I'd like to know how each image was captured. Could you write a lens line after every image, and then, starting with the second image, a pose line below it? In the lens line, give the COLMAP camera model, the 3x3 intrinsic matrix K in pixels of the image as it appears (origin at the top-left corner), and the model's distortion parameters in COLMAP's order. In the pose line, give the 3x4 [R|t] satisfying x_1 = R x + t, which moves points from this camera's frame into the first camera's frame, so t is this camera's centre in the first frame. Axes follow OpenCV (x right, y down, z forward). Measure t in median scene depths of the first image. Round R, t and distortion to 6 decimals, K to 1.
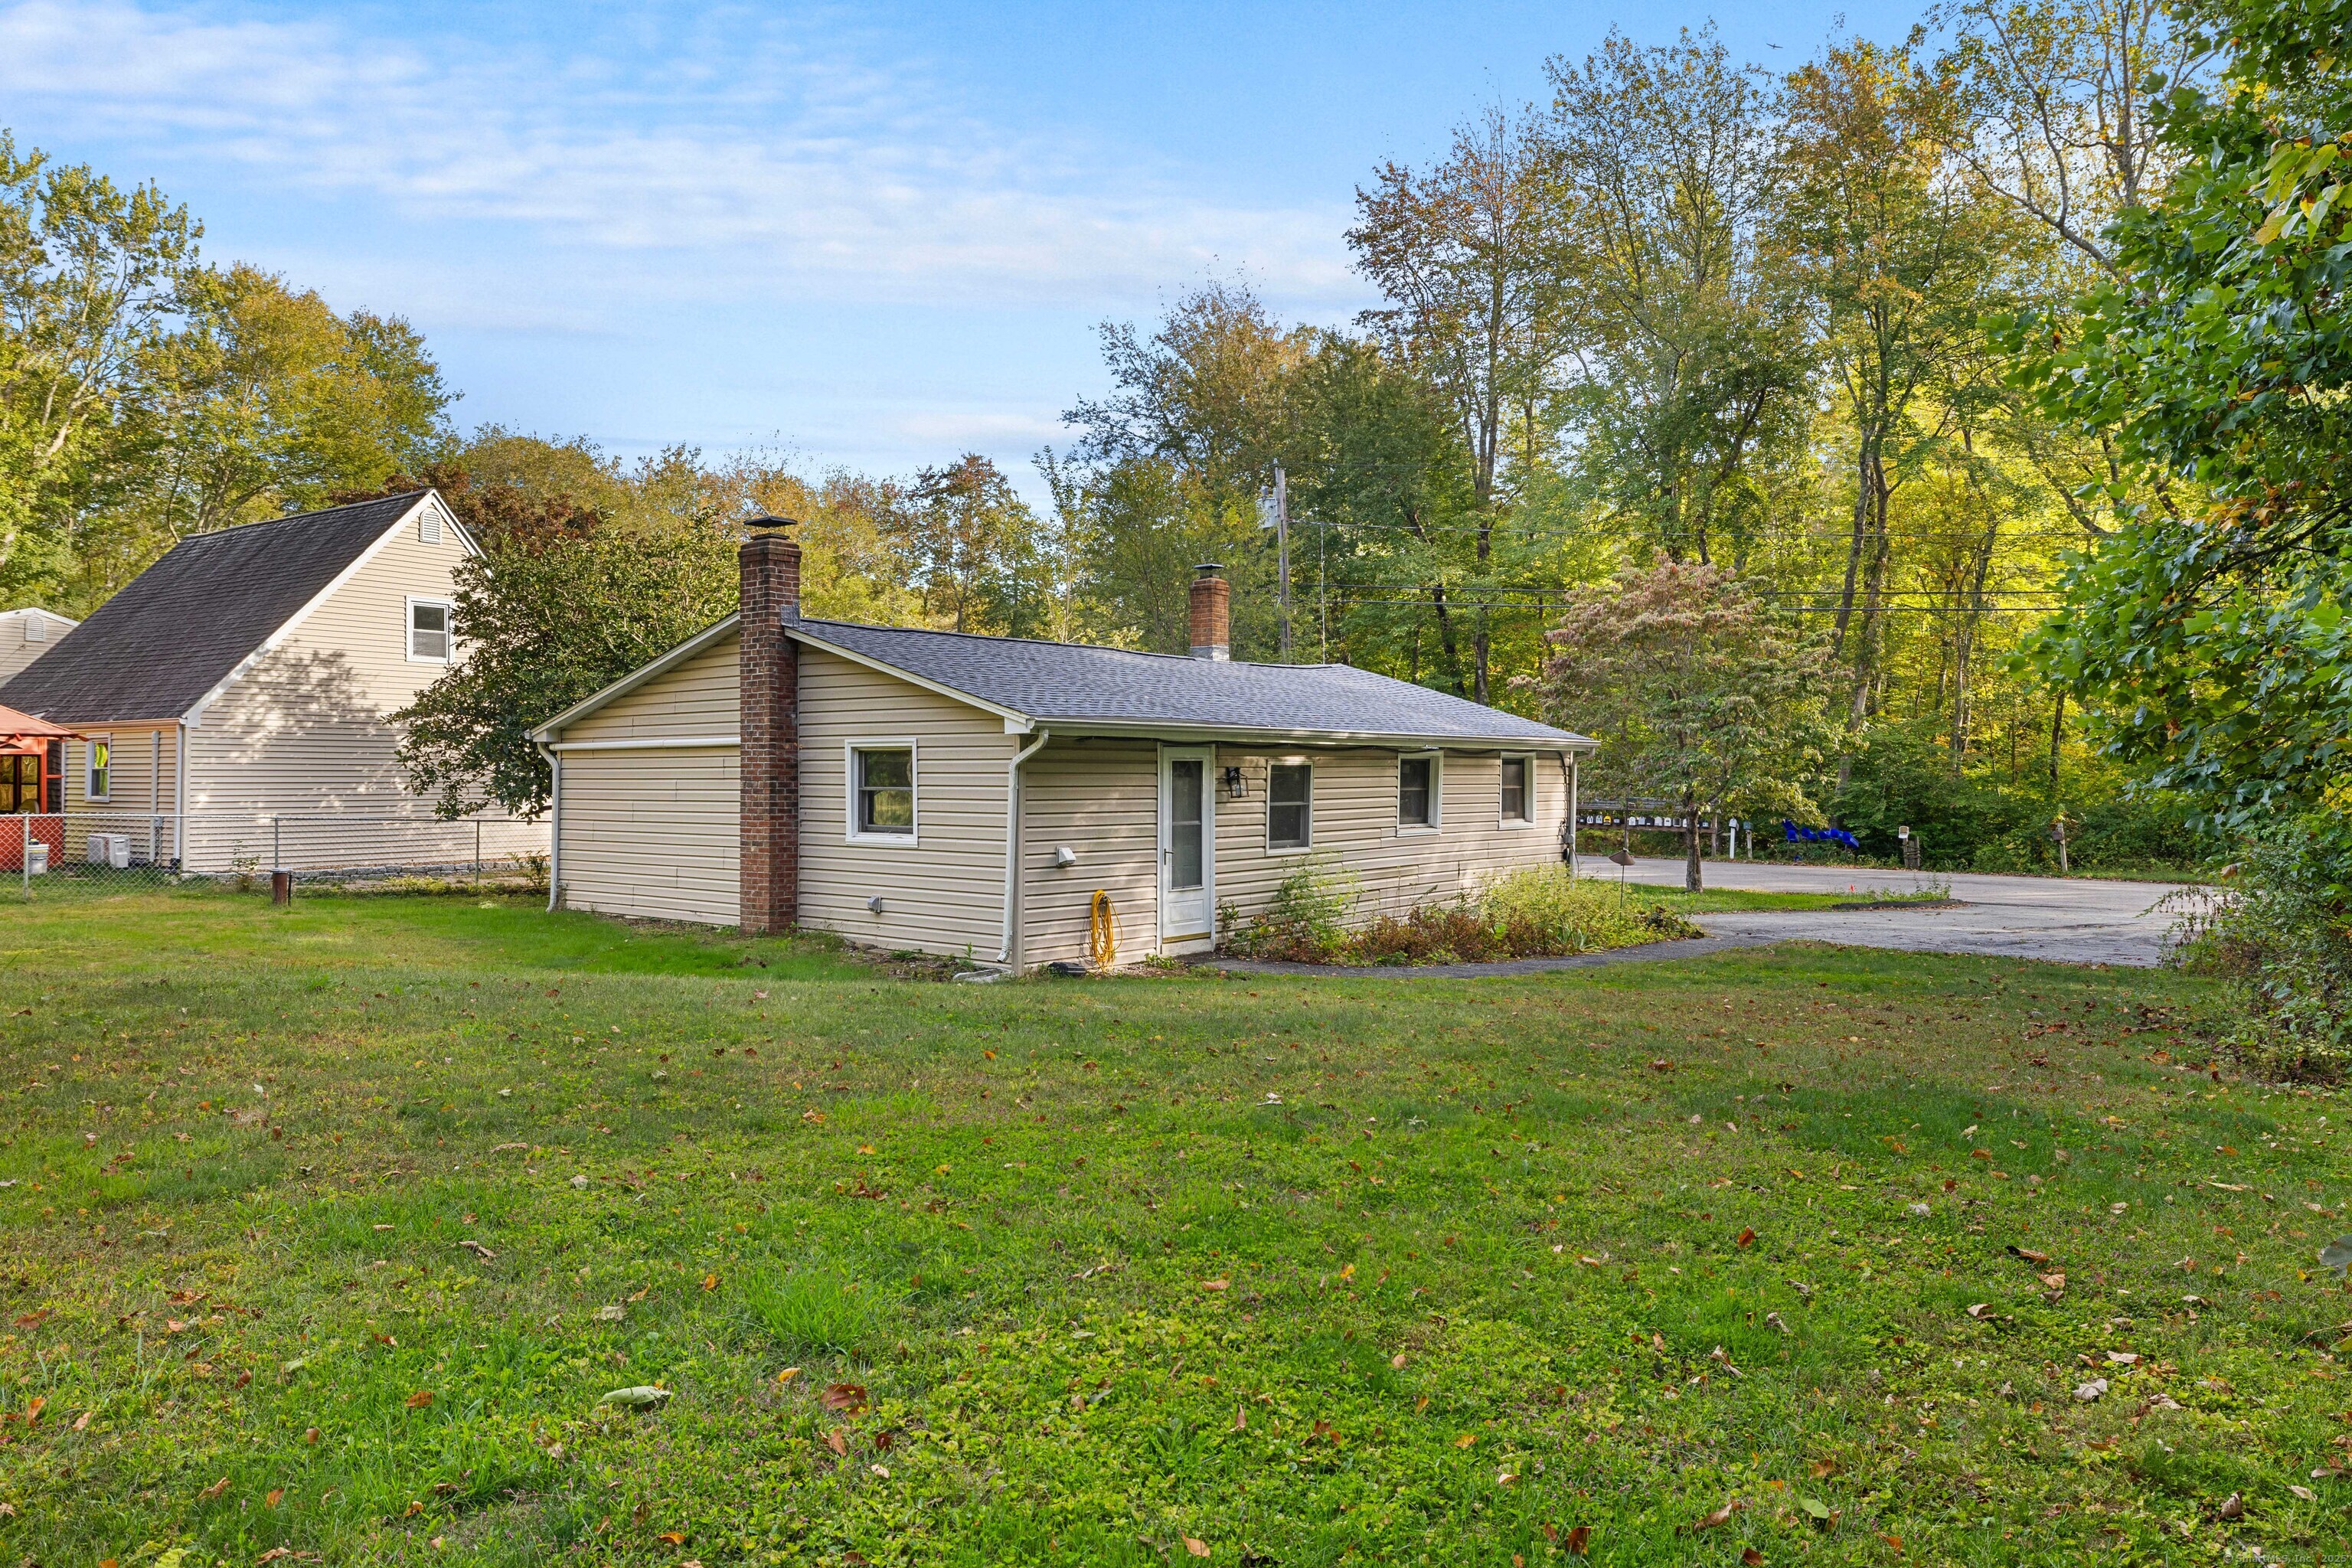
lens RADIAL K [[1521.2, 0, 1176.0], [0, 1521.2, 784.0], [0, 0, 1]] dist [0.005947, -0.000999]
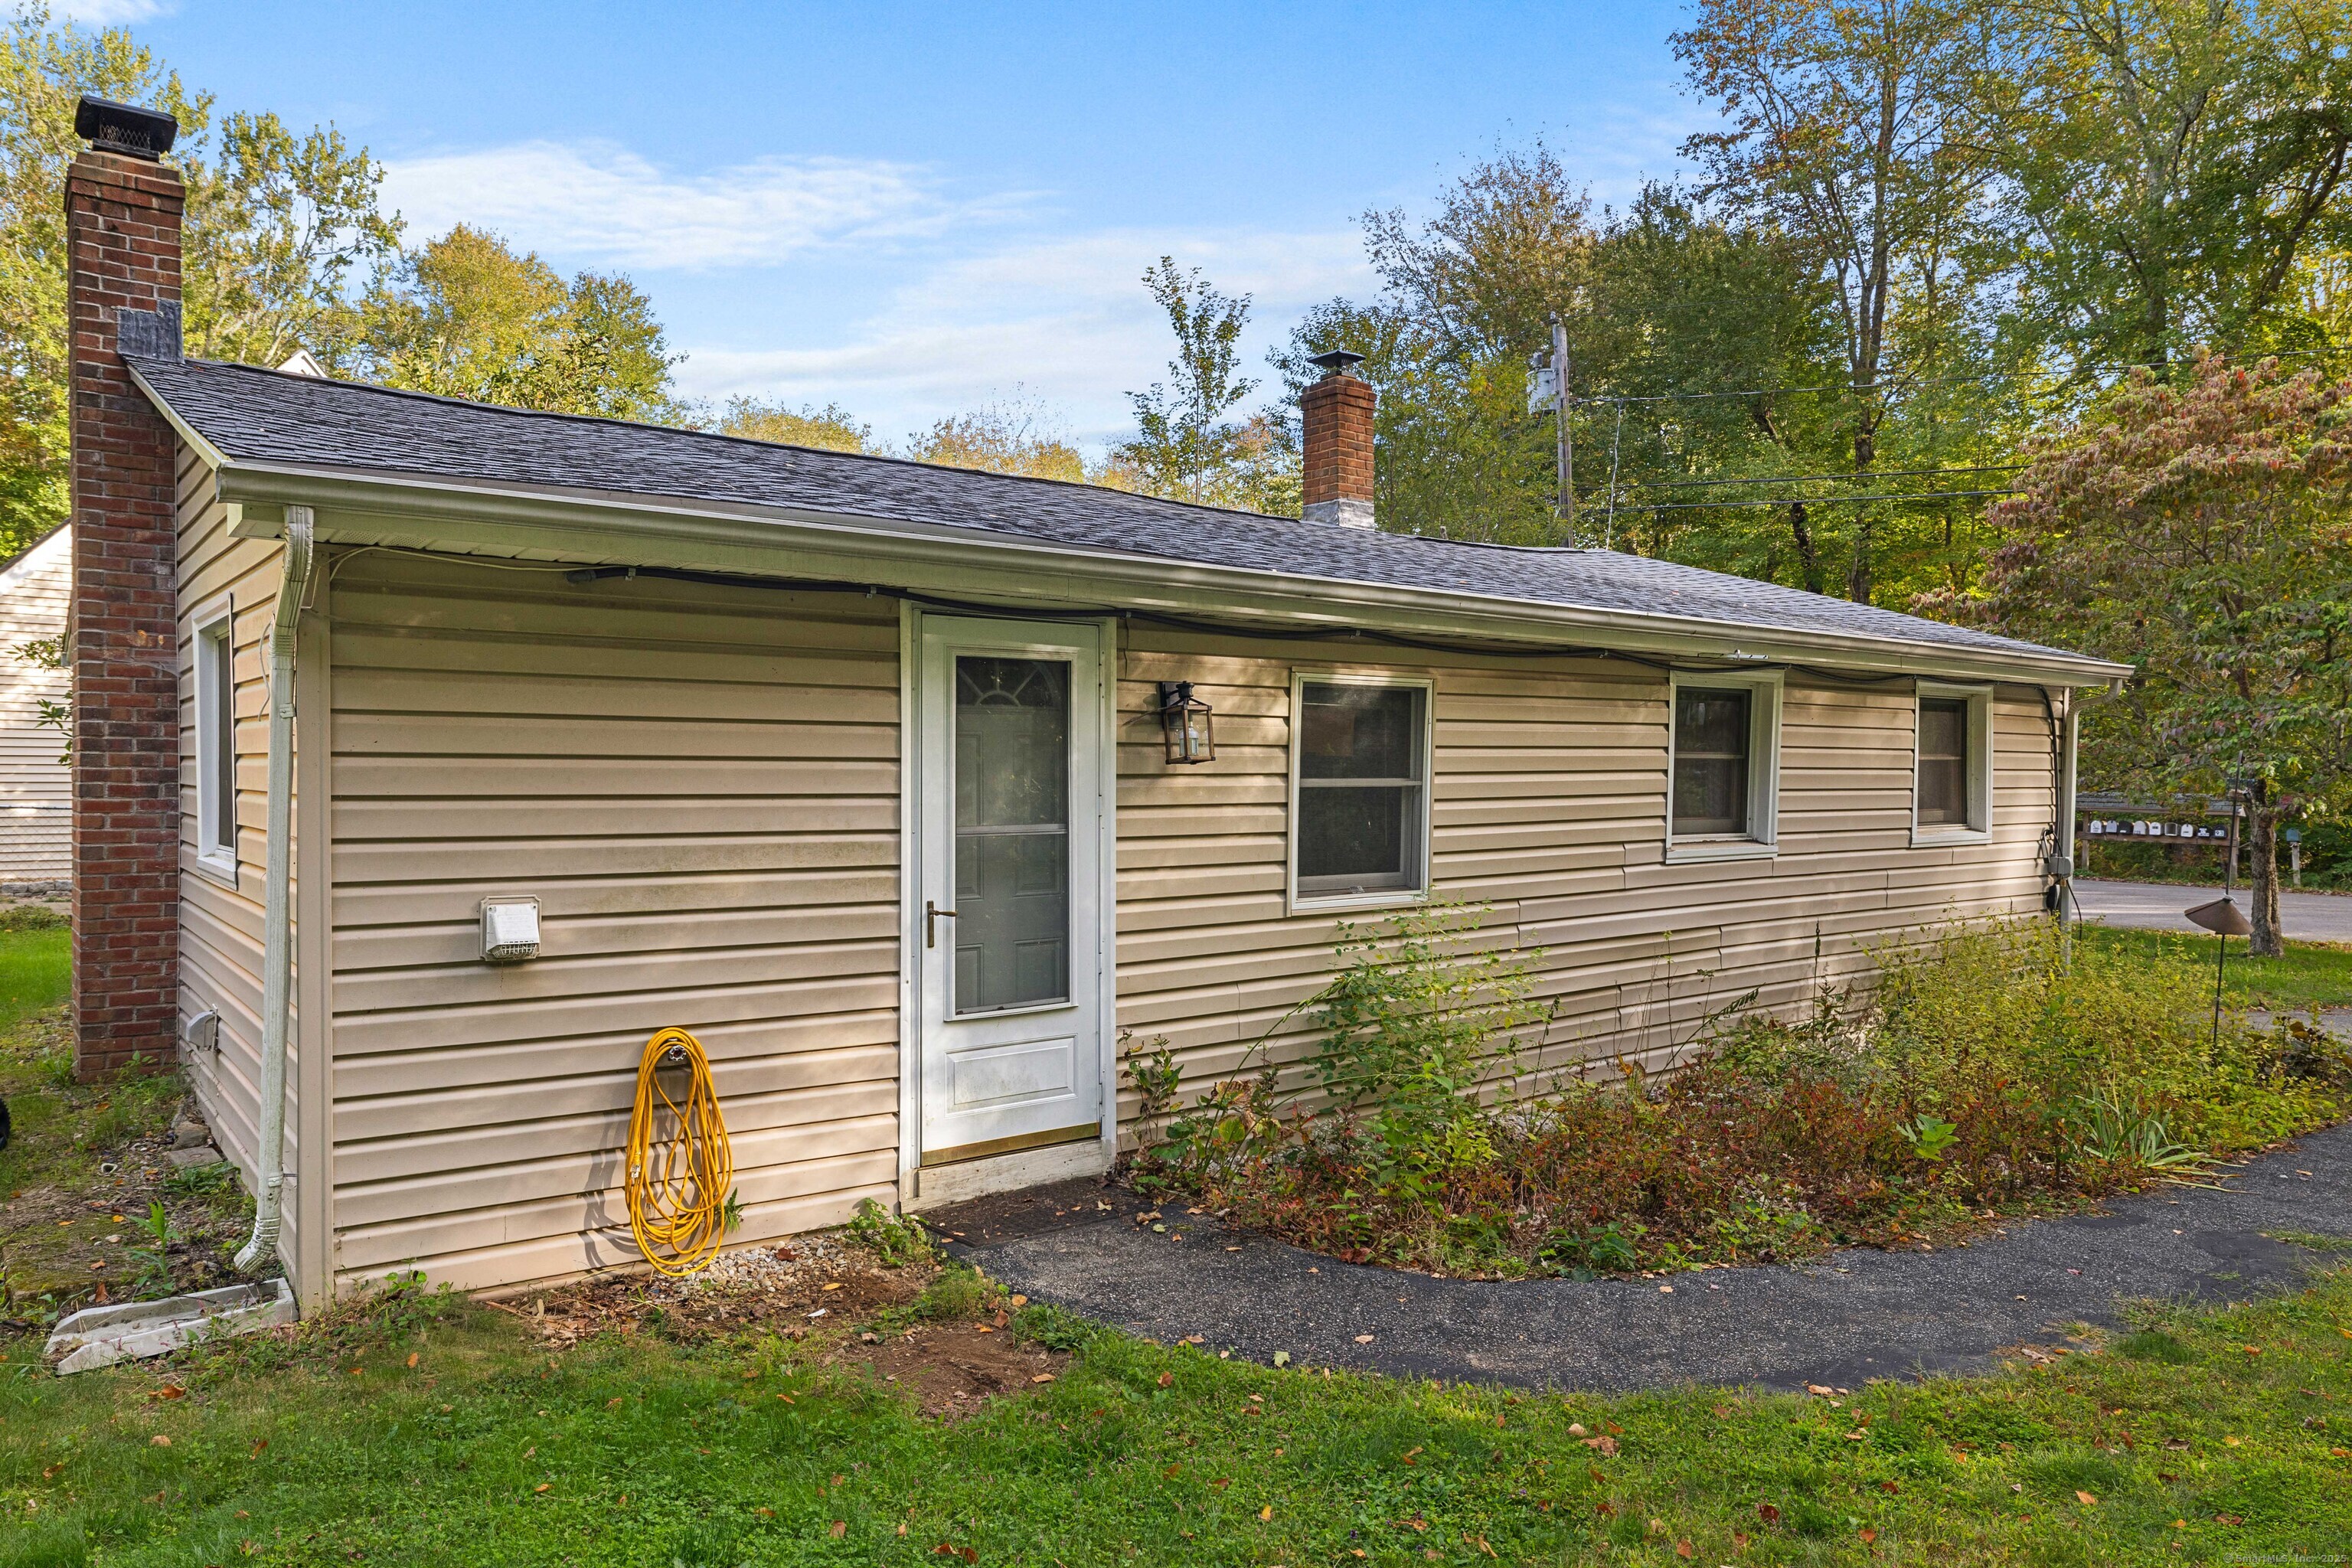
lens RADIAL K [[1521.2, 0, 1176.0], [0, 1521.2, 784.0], [0, 0, 1]] dist [0.005947, -0.000999]
pose [[0.975464, 0.004016, -0.220123, 0.067179], [-0.003575, 0.999991, 0.002399, 0.007259], [0.220131, -0.001553, 0.975469, 0.350520]]
